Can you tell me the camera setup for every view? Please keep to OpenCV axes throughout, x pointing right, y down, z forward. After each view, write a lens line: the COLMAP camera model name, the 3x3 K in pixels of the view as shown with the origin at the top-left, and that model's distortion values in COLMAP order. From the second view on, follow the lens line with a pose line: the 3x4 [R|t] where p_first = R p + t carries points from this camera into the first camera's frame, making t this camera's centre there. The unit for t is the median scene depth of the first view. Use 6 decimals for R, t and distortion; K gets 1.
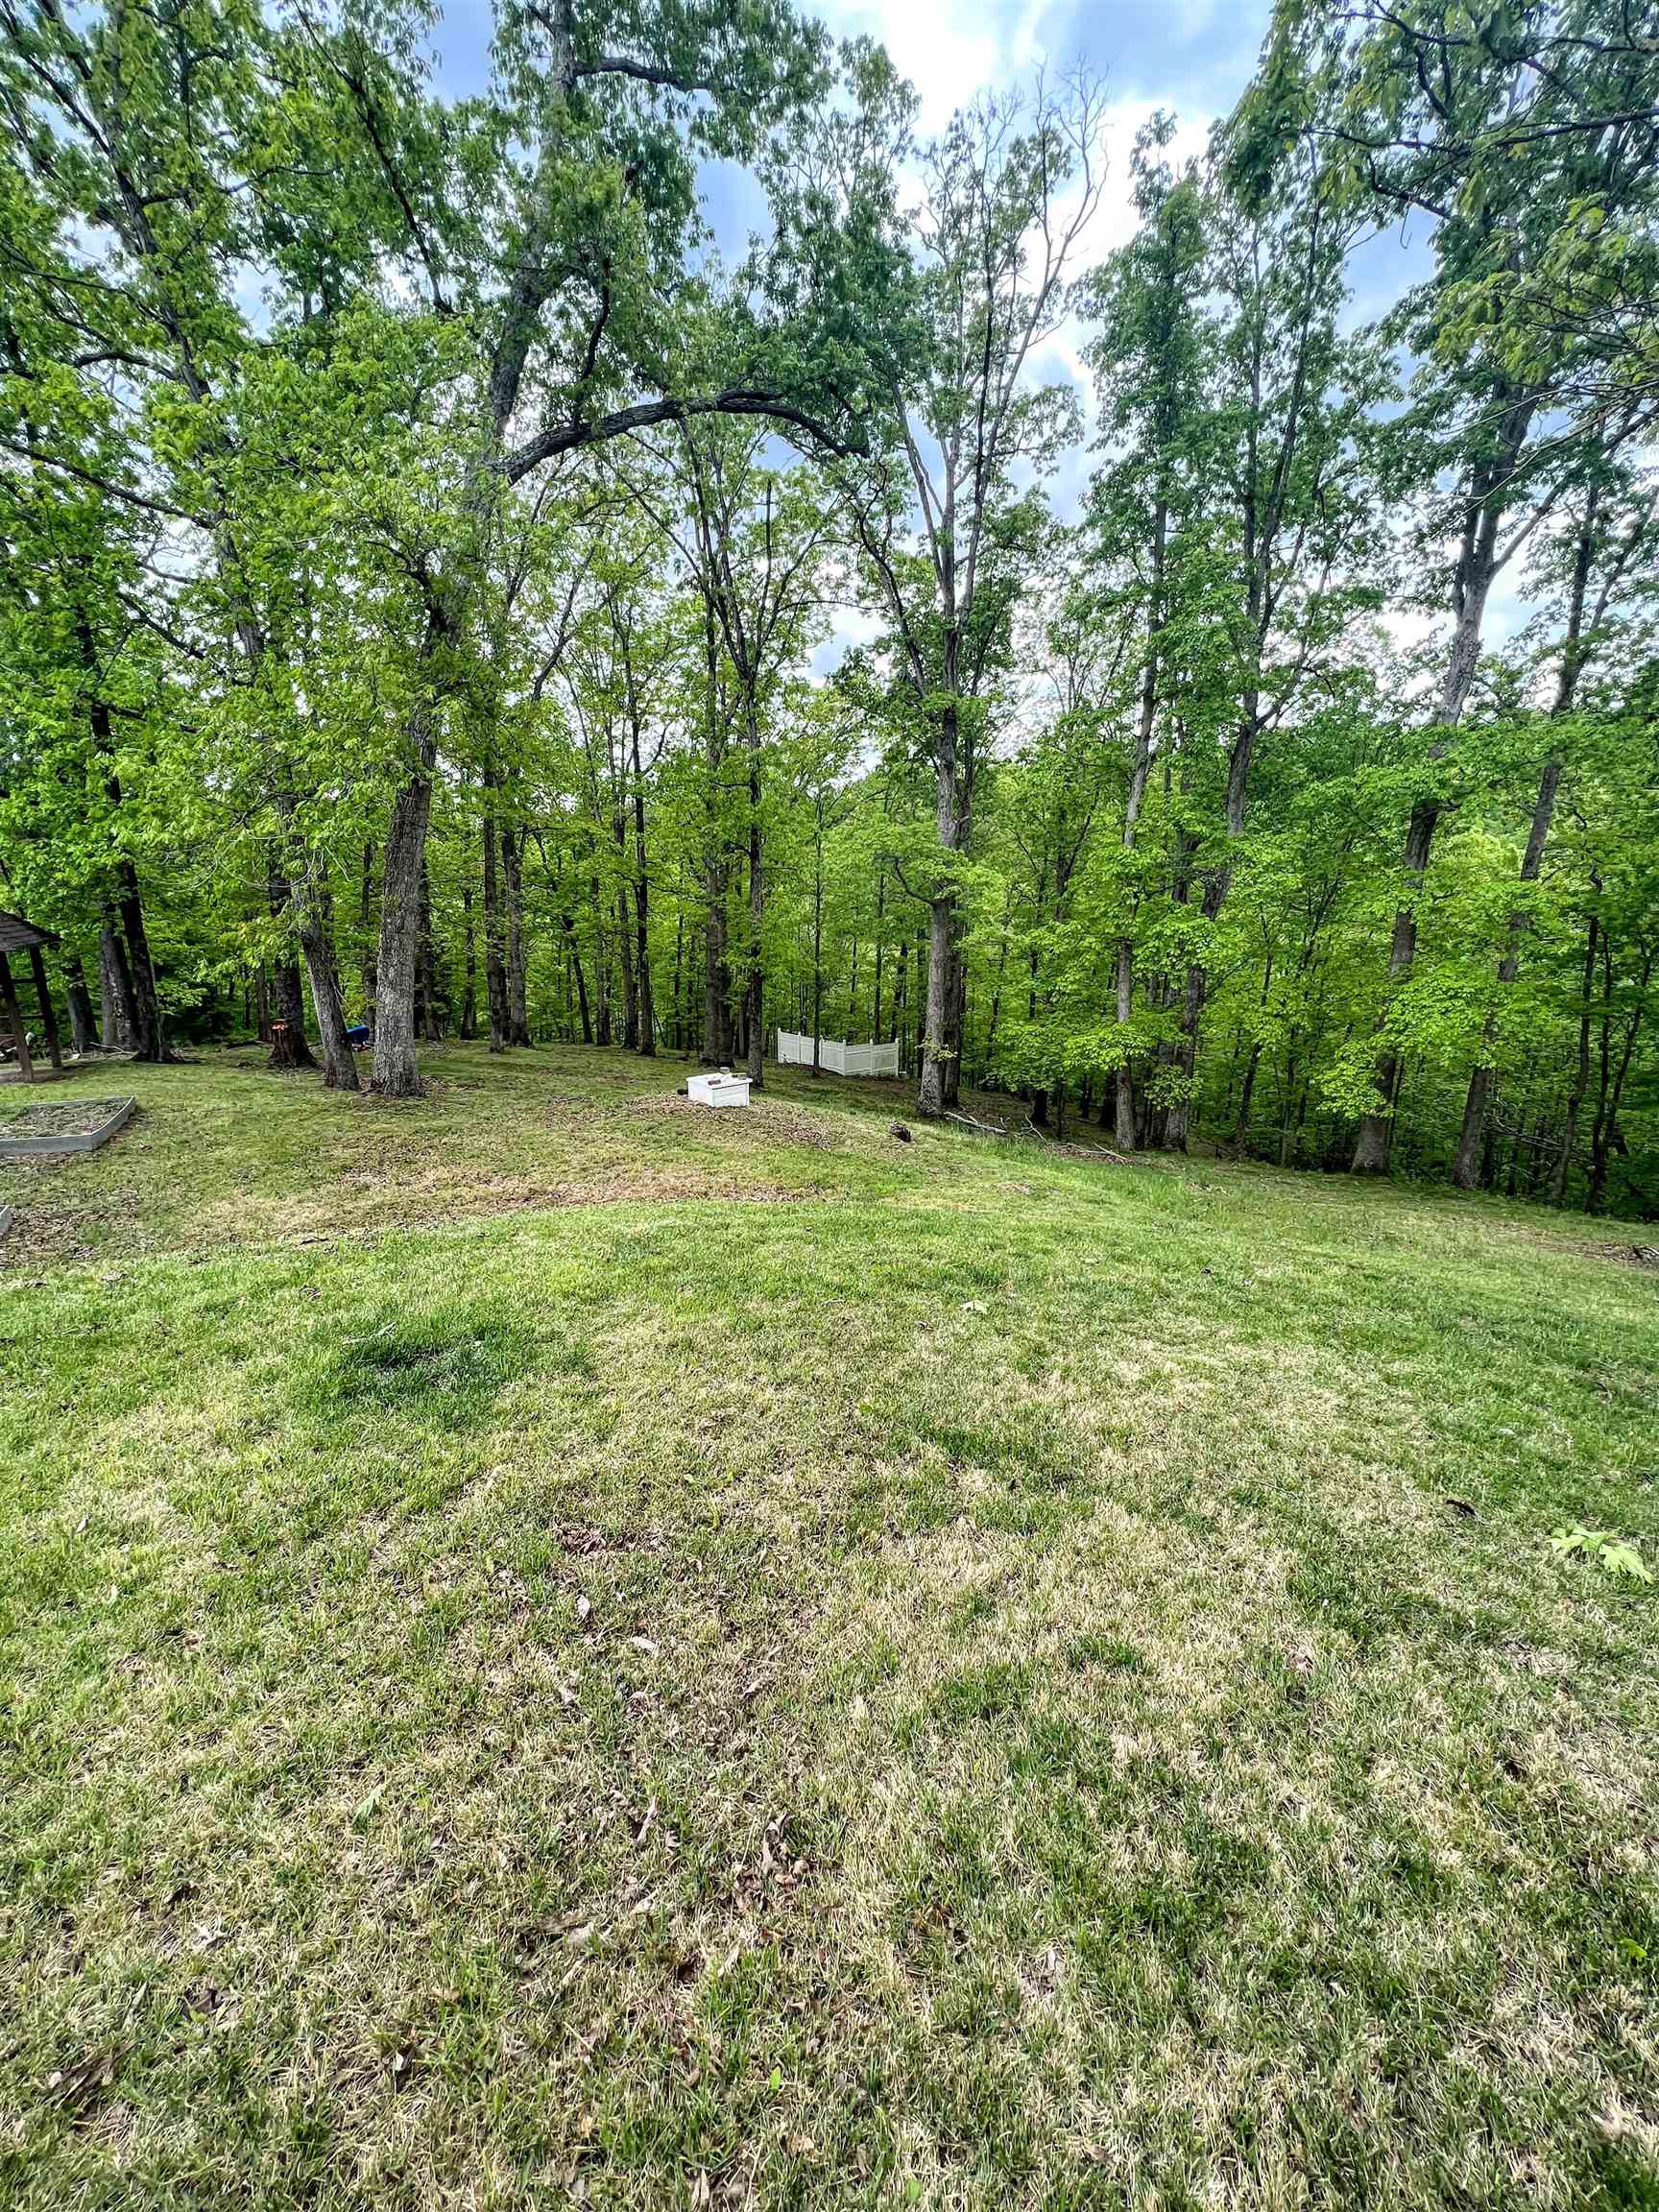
lens RADIAL K [[900.8, 0, 839.3], [0, 900.8, 1109.7], [0, 0, 1]] dist [-0.006078, 0.001007]
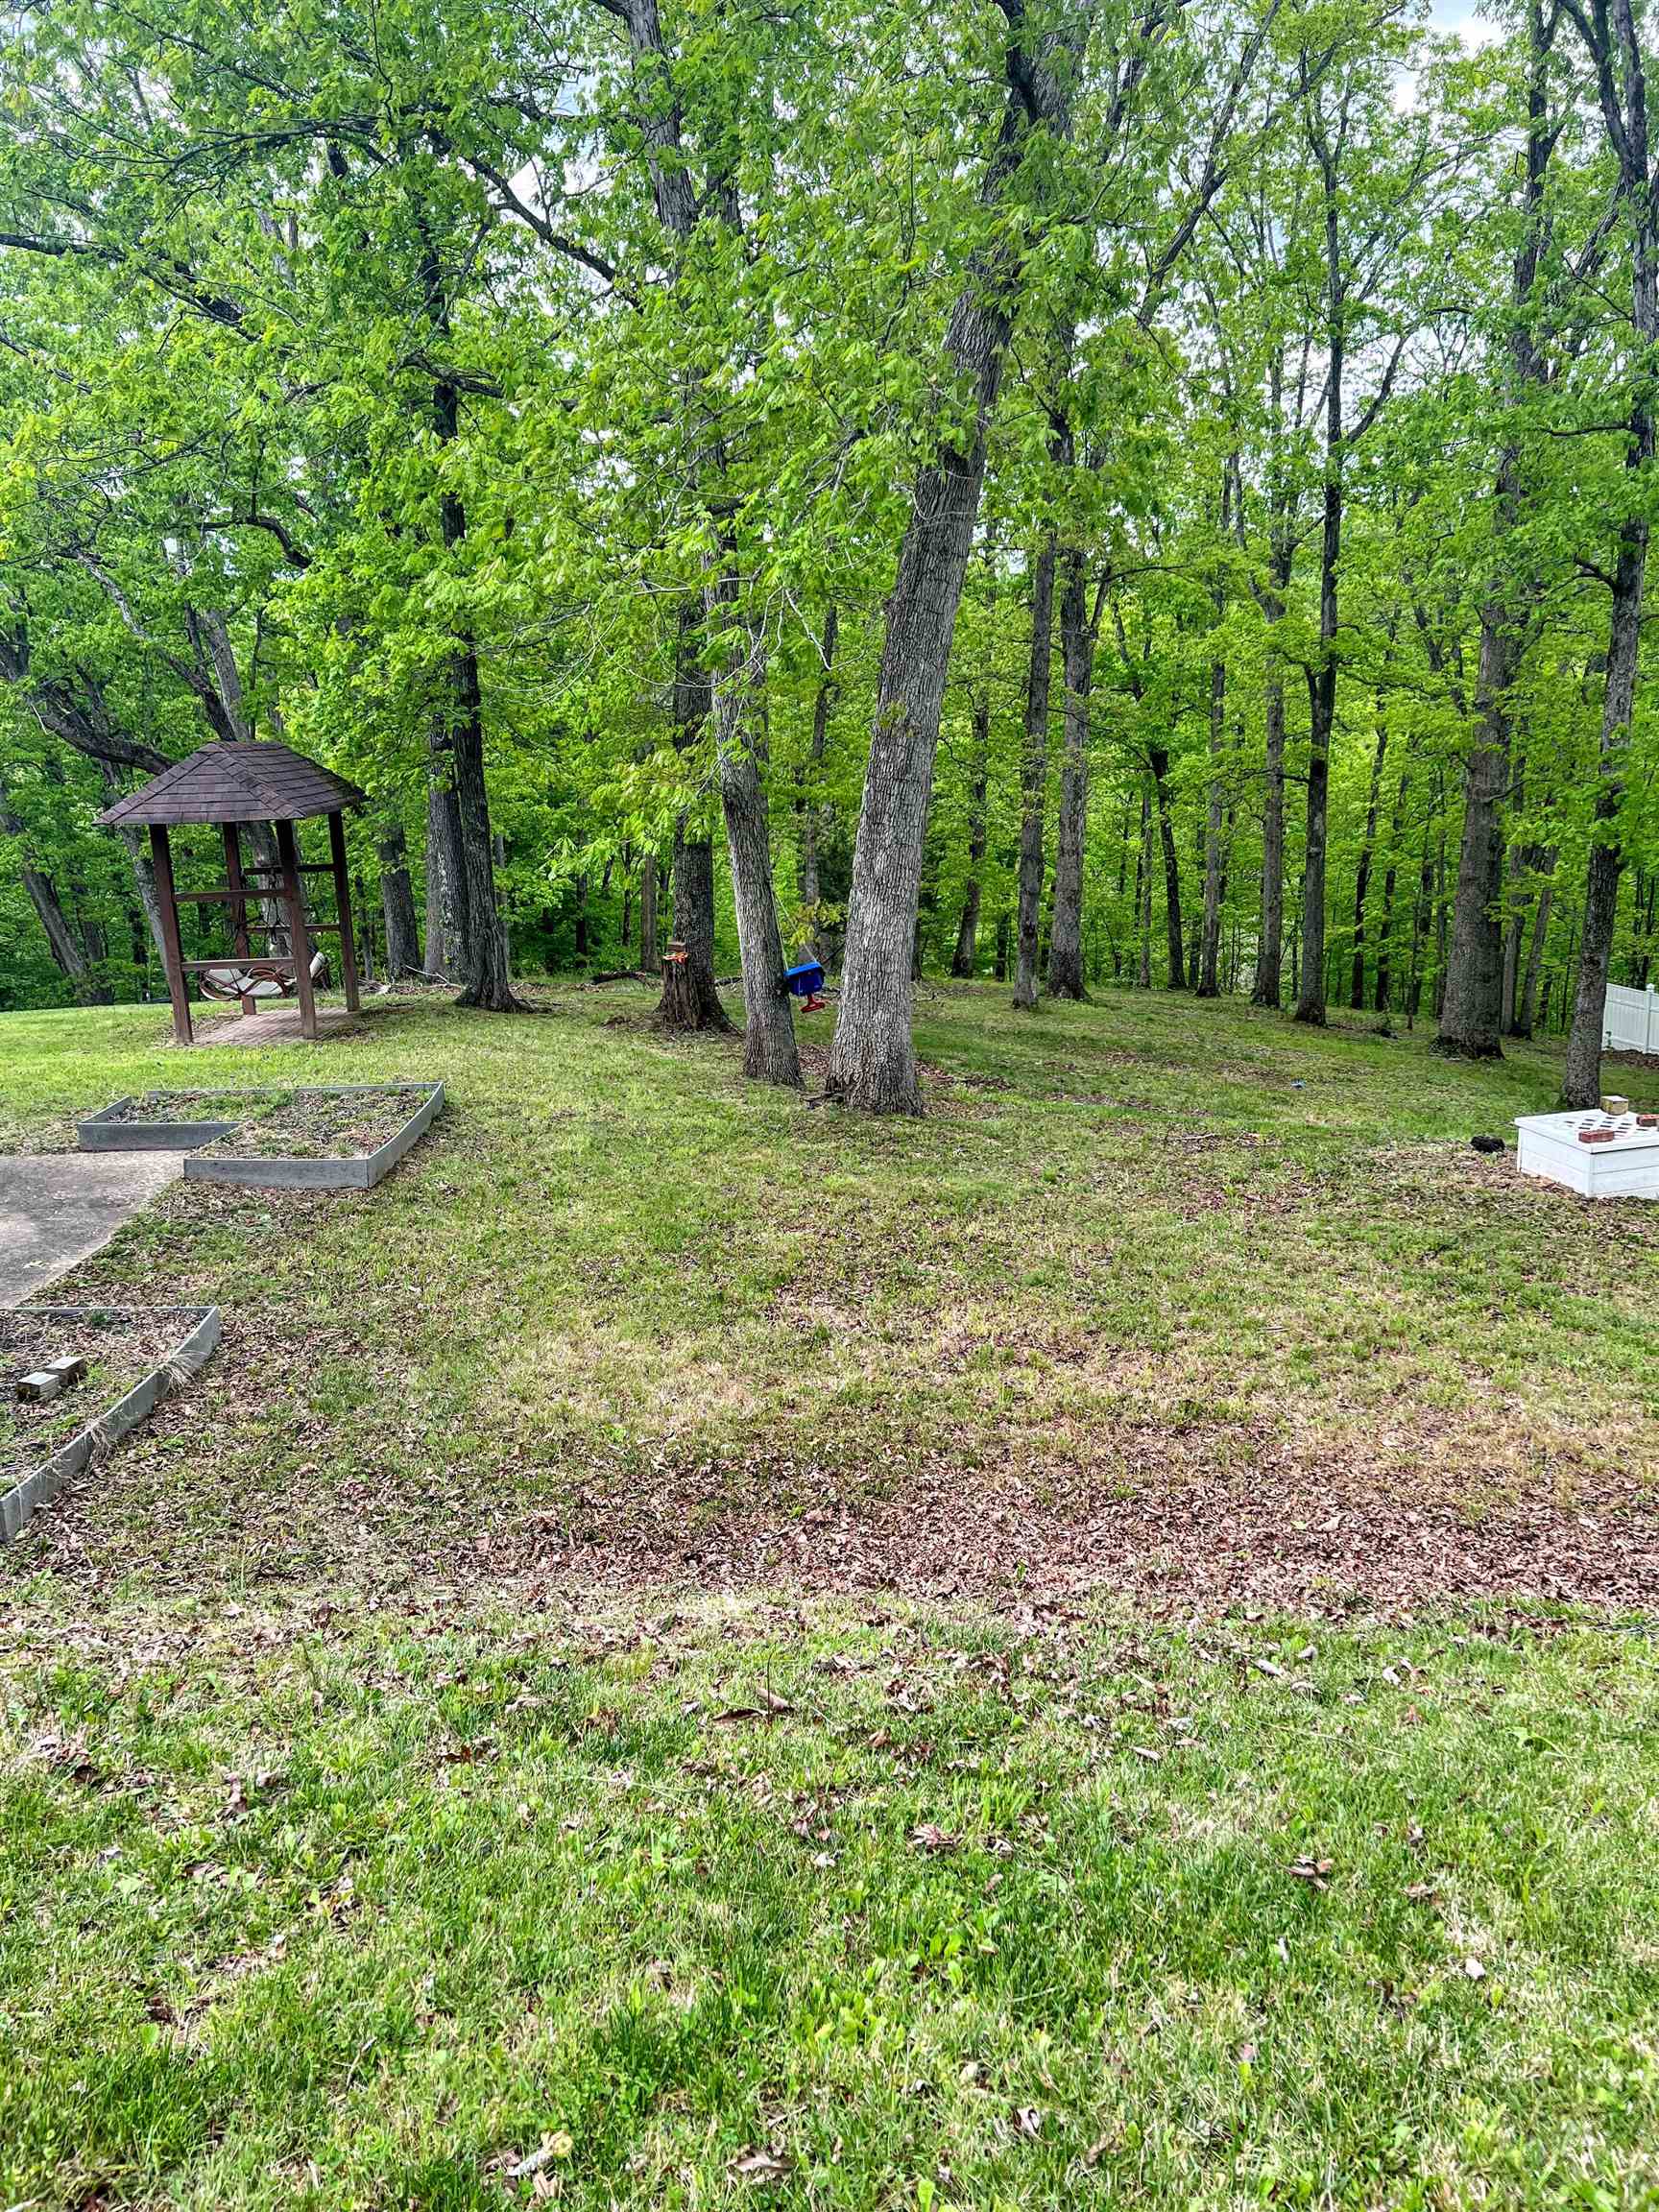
lens RADIAL K [[1669.2, 0, 829.8], [0, 1669.2, 1119.4], [0, 0, 1]] dist [0.049503, -0.057346]
pose [[0.896126, 0.073058, -0.437746, -0.096666], [-0.069409, 0.997291, 0.024354, -0.027058], [0.438339, 0.008560, 0.898769, 0.144228]]
